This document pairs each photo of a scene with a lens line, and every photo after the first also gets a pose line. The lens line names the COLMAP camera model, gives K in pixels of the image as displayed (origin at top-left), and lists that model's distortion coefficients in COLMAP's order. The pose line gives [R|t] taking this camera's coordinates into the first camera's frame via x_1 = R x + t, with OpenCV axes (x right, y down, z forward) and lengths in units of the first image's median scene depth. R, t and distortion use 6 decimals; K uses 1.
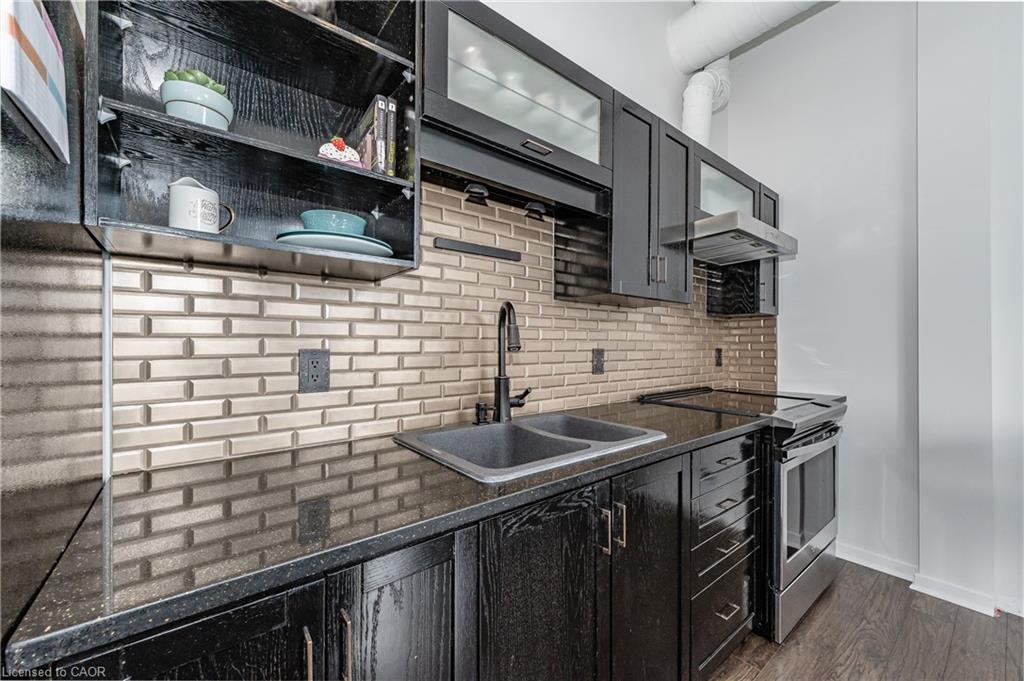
lens RADIAL K [[405.9, 0, 512.6], [0, 405.9, 348.0], [0, 0, 1]] dist [0.000727, 0.000048]
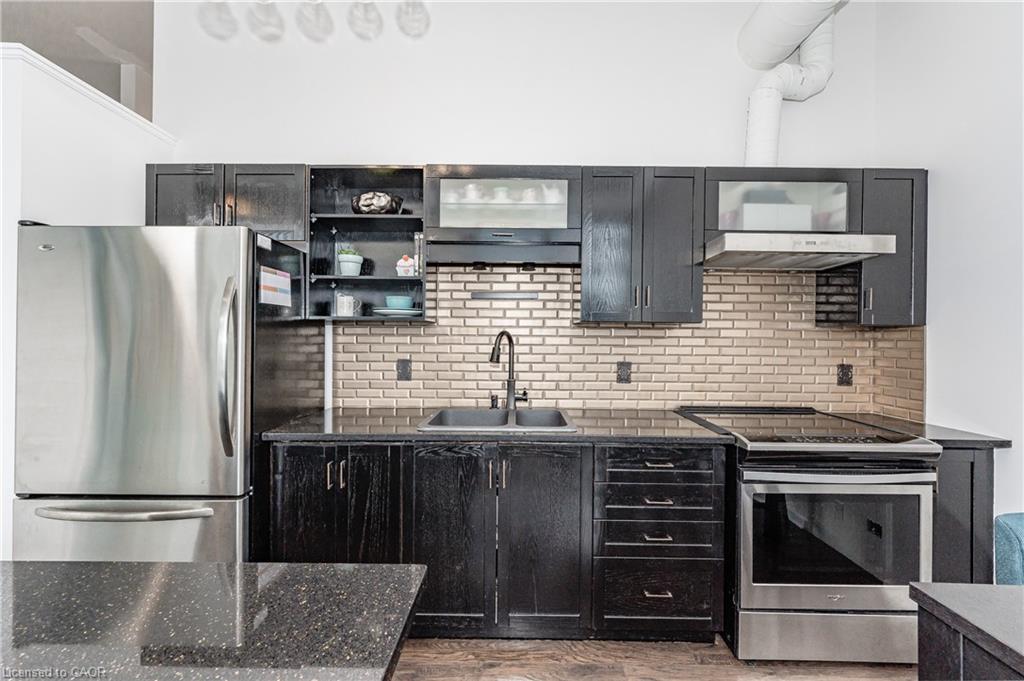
lens RADIAL K [[404.0, 0, 513.8], [0, 404.0, 342.9], [0, 0, 1]] dist [0.000297, 0.000171]
pose [[0.773573, 0.000877, -0.633707, 0.926254], [-0.011978, 0.999841, -0.013239, -0.044597], [0.633594, 0.017832, 0.773460, -0.153112]]
